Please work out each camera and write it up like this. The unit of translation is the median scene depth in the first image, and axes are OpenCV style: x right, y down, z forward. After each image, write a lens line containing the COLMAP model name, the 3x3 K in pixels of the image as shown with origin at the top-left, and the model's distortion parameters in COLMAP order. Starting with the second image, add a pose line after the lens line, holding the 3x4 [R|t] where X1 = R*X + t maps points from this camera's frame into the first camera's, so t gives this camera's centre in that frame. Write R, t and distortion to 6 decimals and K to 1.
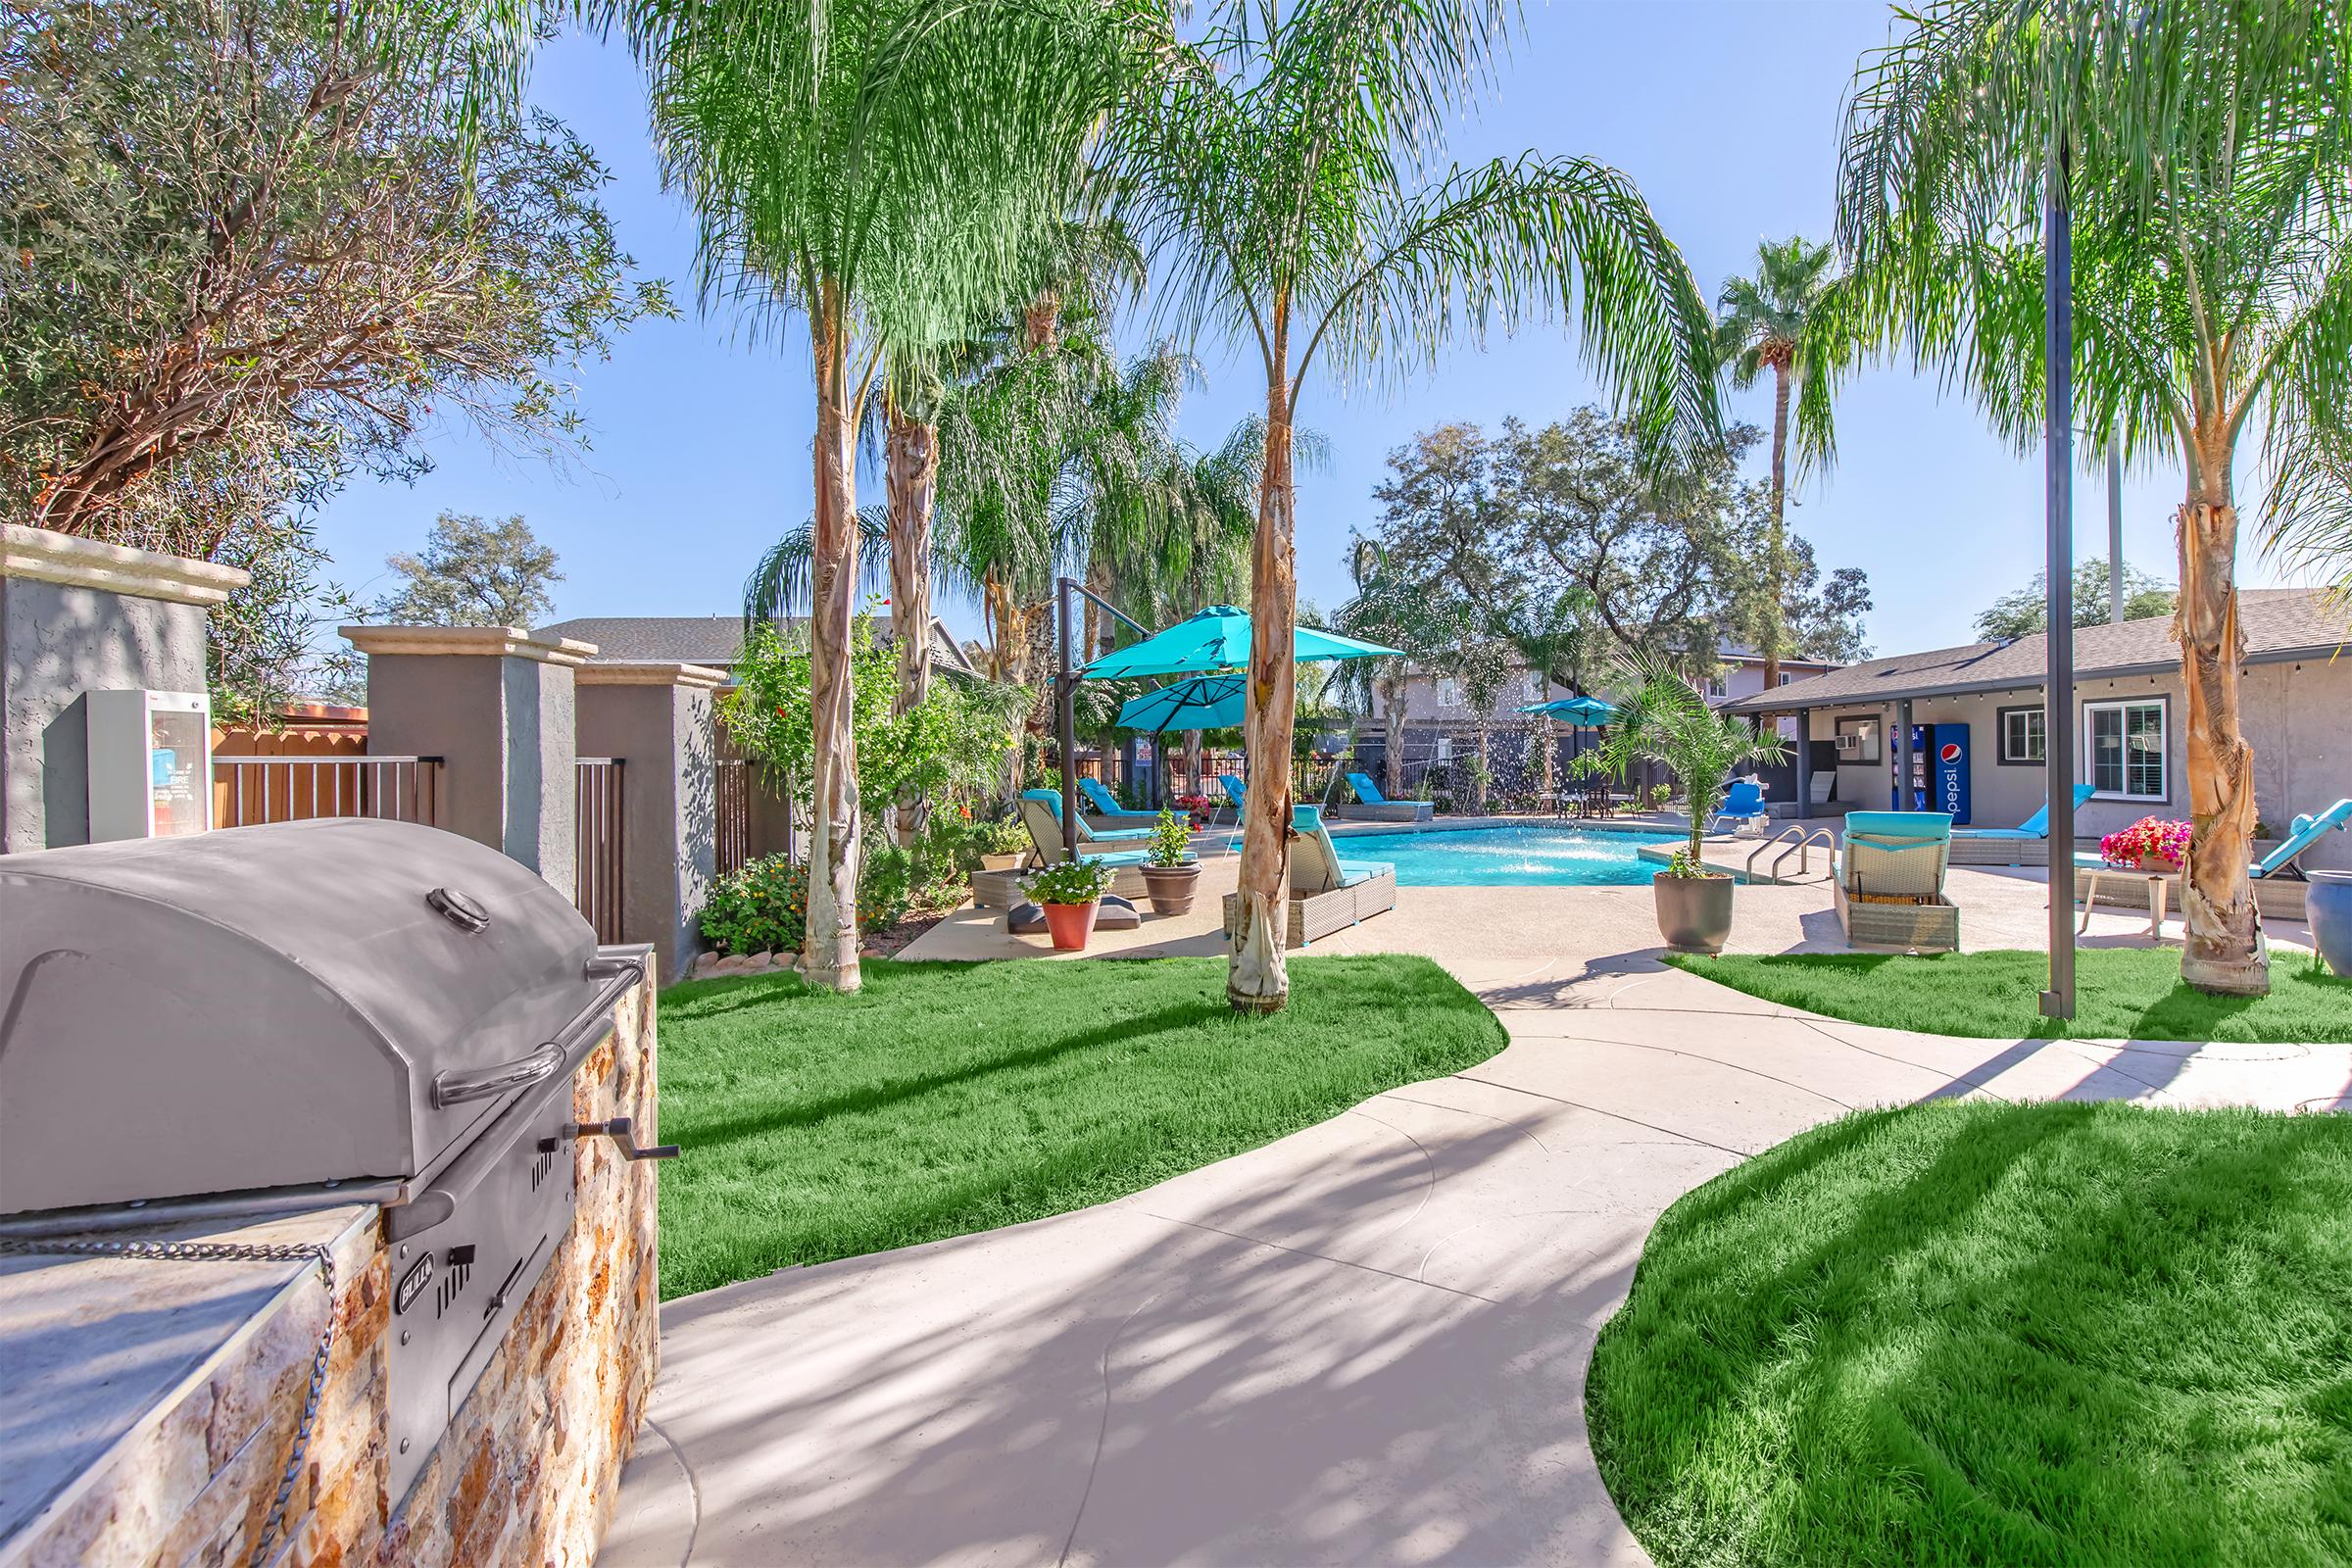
lens RADIAL K [[1074.0, 0, 1175.4], [0, 1074.0, 773.2], [0, 0, 1]] dist [0.008198, -0.002397]
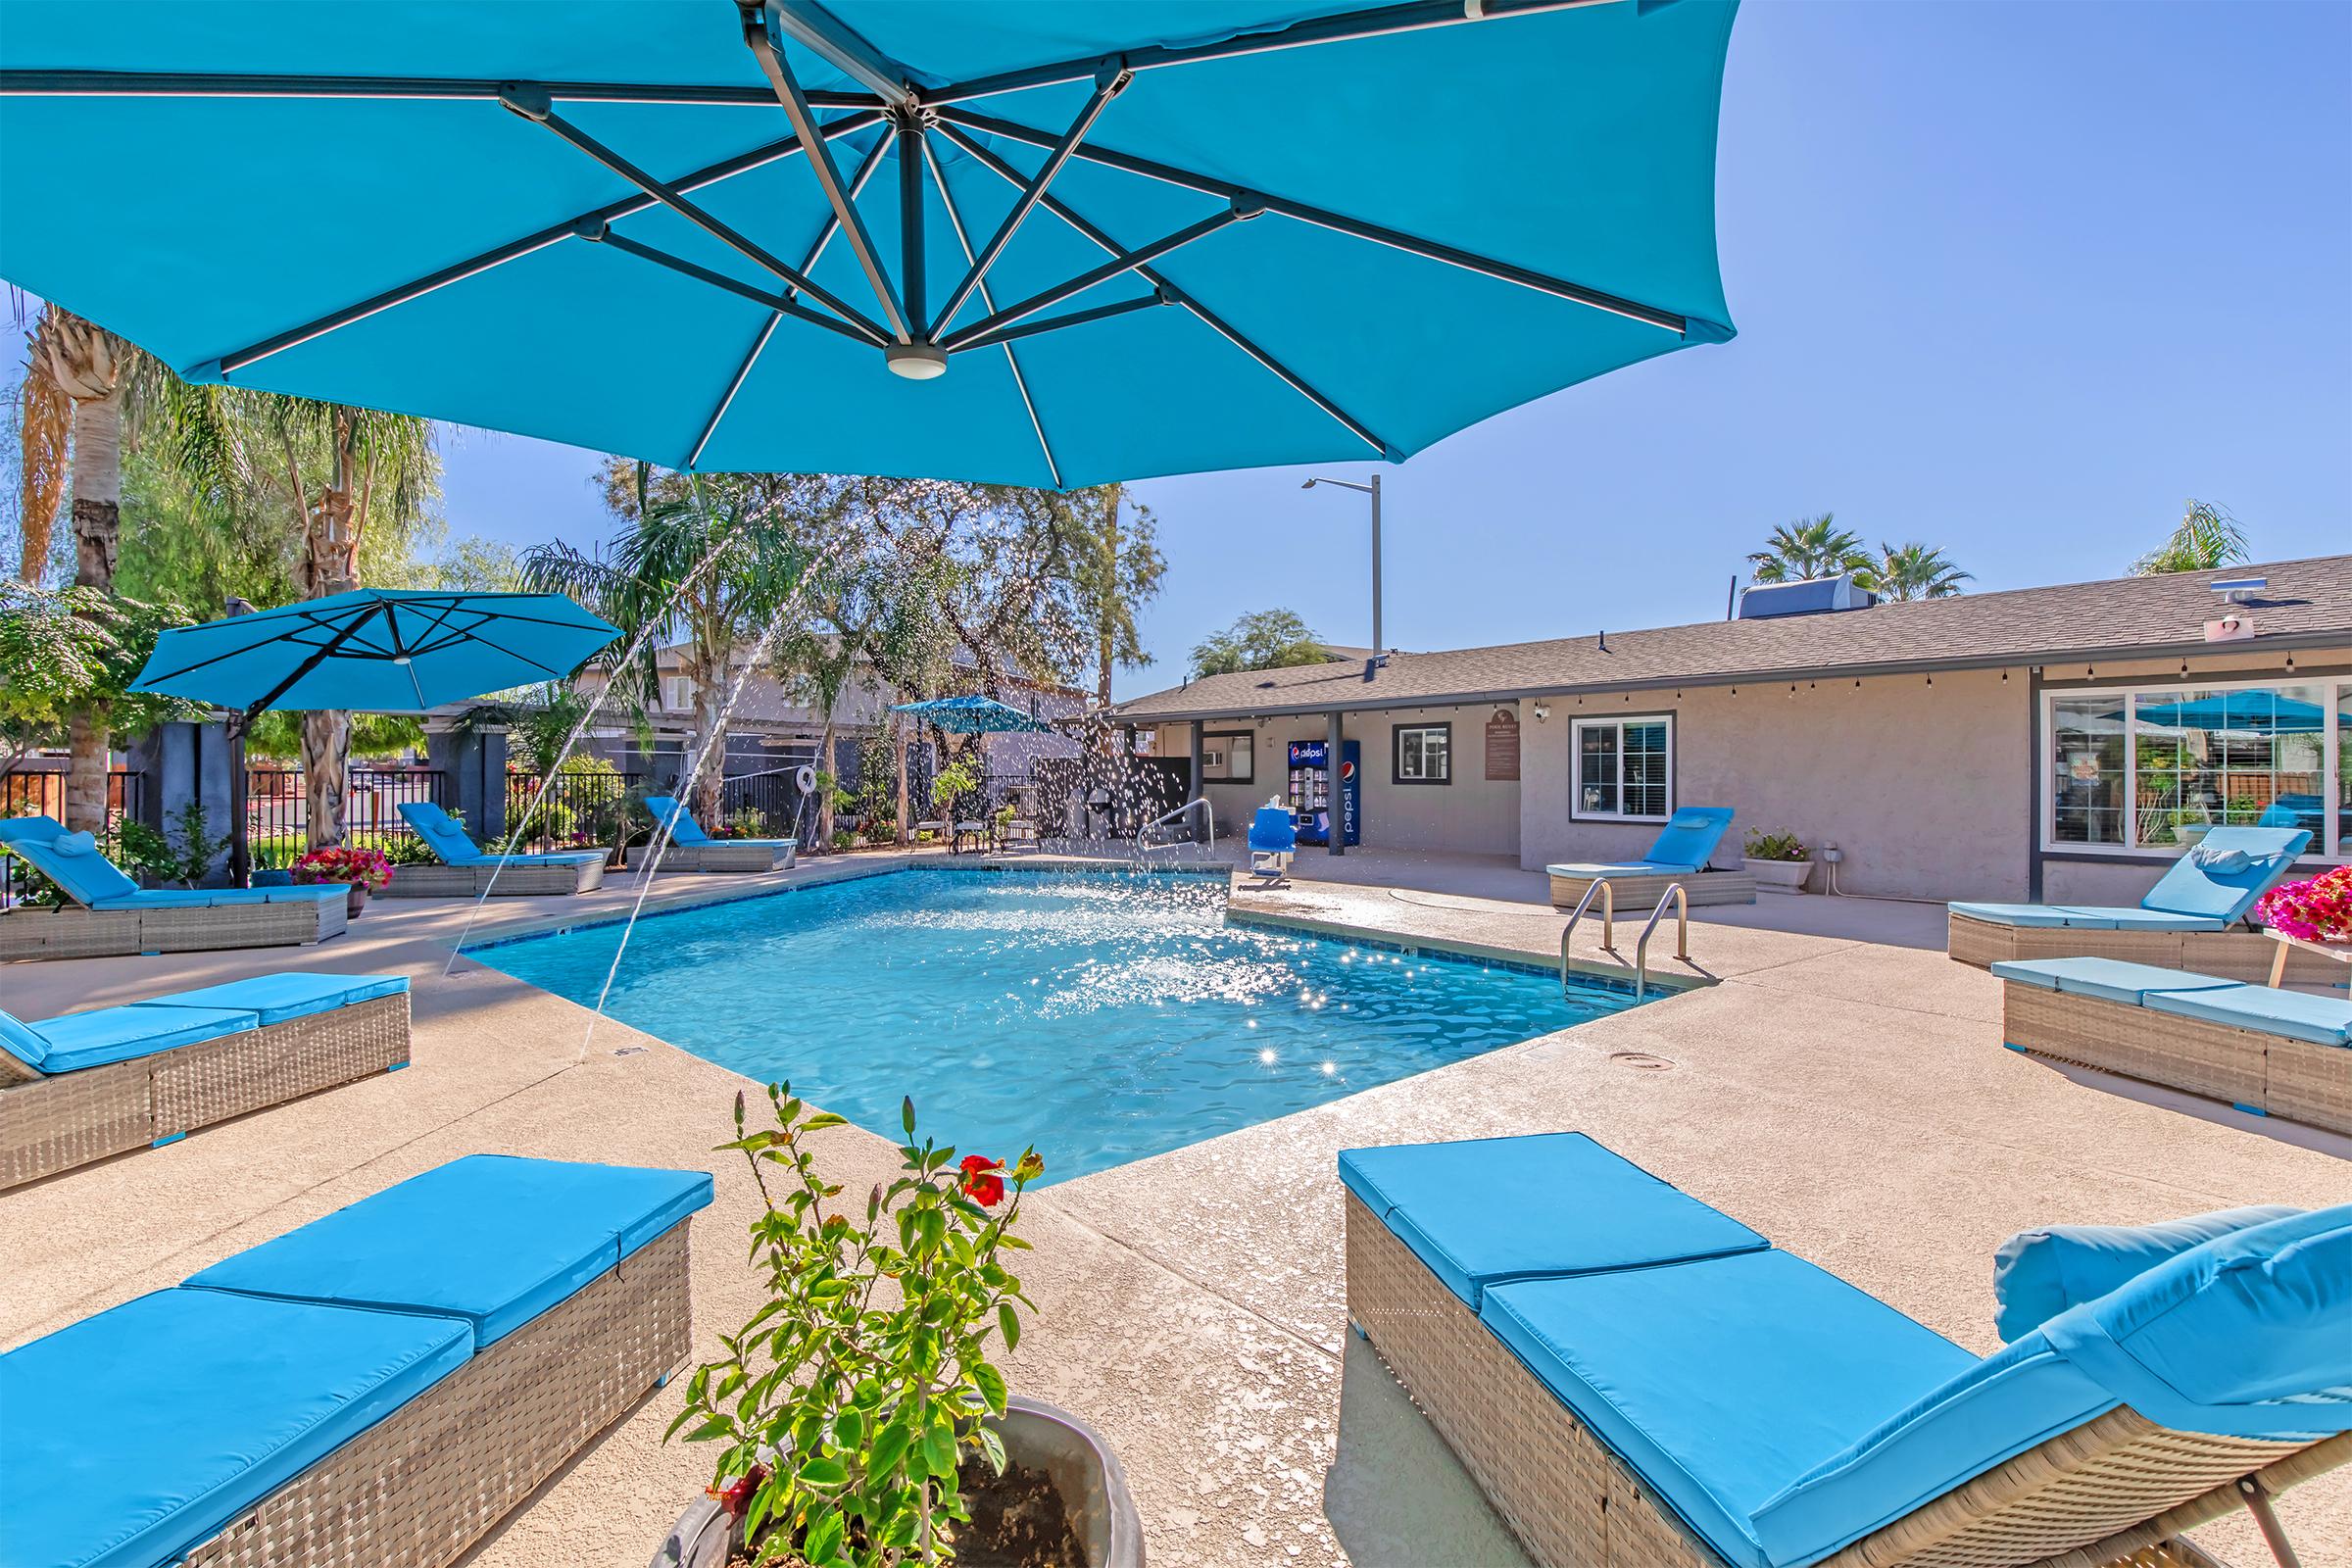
lens RADIAL K [[1074.0, 0, 1182.4], [0, 1074.0, 774.1], [0, 0, 1]] dist [0.008198, -0.002397]
pose [[0.741908, 0.005860, 0.670476, -0.032121], [0.004617, 0.999893, -0.013848, -0.003724], [-0.670486, 0.013370, 0.741802, 0.406665]]
